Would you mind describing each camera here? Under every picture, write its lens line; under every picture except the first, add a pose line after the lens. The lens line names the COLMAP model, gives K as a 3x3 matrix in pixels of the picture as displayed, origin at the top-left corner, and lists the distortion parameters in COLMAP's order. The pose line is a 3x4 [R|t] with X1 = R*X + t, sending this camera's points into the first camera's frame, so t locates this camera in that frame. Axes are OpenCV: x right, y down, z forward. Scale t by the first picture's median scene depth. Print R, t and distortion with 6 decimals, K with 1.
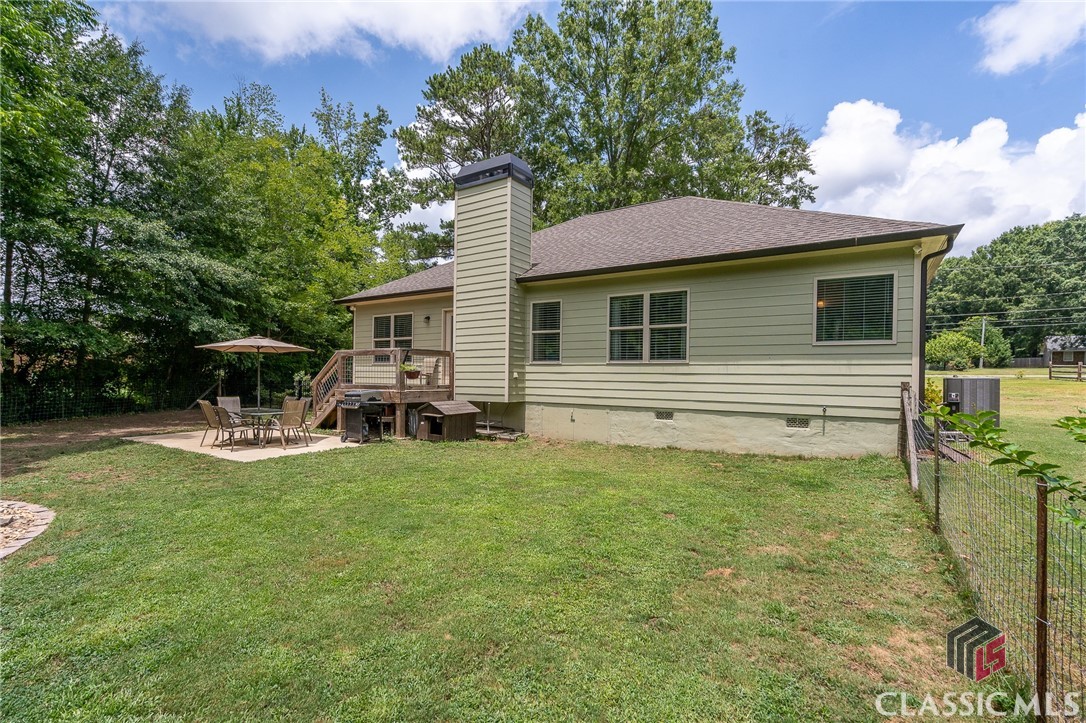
lens RADIAL K [[497.5, 0, 537.0], [0, 497.5, 381.5], [0, 0, 1]] dist [-0.003051, 0.000125]
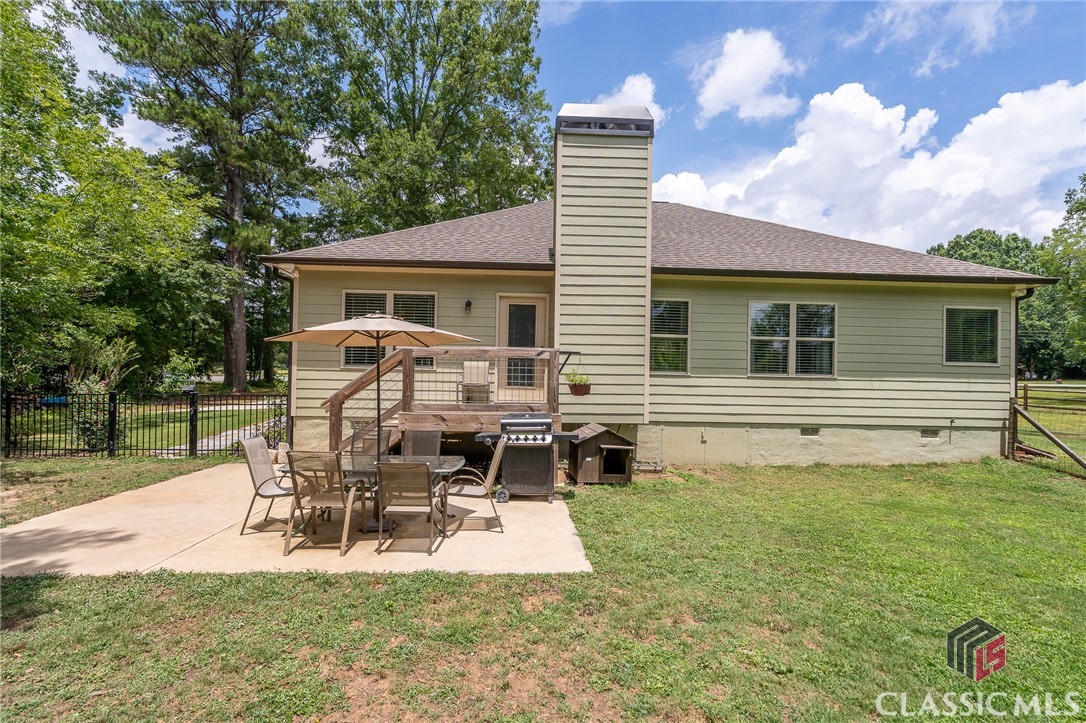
lens RADIAL K [[515.5, 0, 535.5], [0, 515.5, 384.4], [0, 0, 1]] dist [0.001048, 0.001107]
pose [[0.809644, 0.002206, 0.586917, -0.747966], [-0.002633, 0.999997, -0.000126, -0.021667], [-0.586915, -0.001443, 0.809647, 0.489800]]
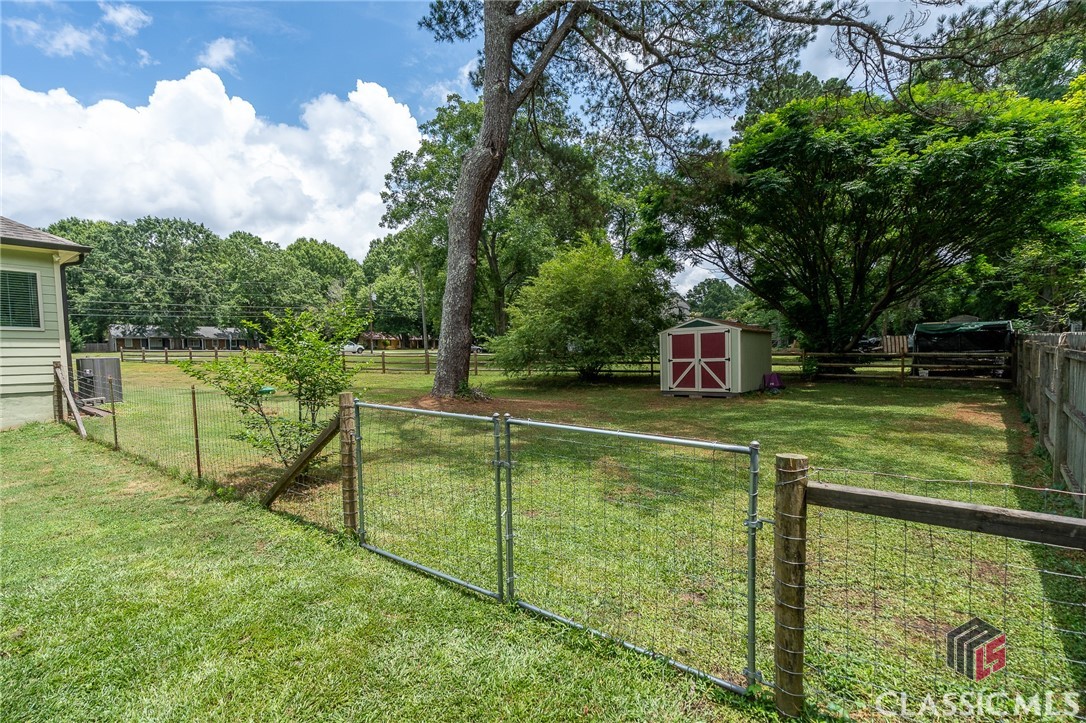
lens RADIAL K [[497.5, 0, 537.0], [0, 497.5, 381.5], [0, 0, 1]] dist [-0.003051, 0.000125]
pose [[0.058310, -0.063488, 0.996278, -0.342505], [0.034290, 0.997514, 0.061560, 0.012236], [-0.997709, 0.030572, 0.060342, -0.227473]]
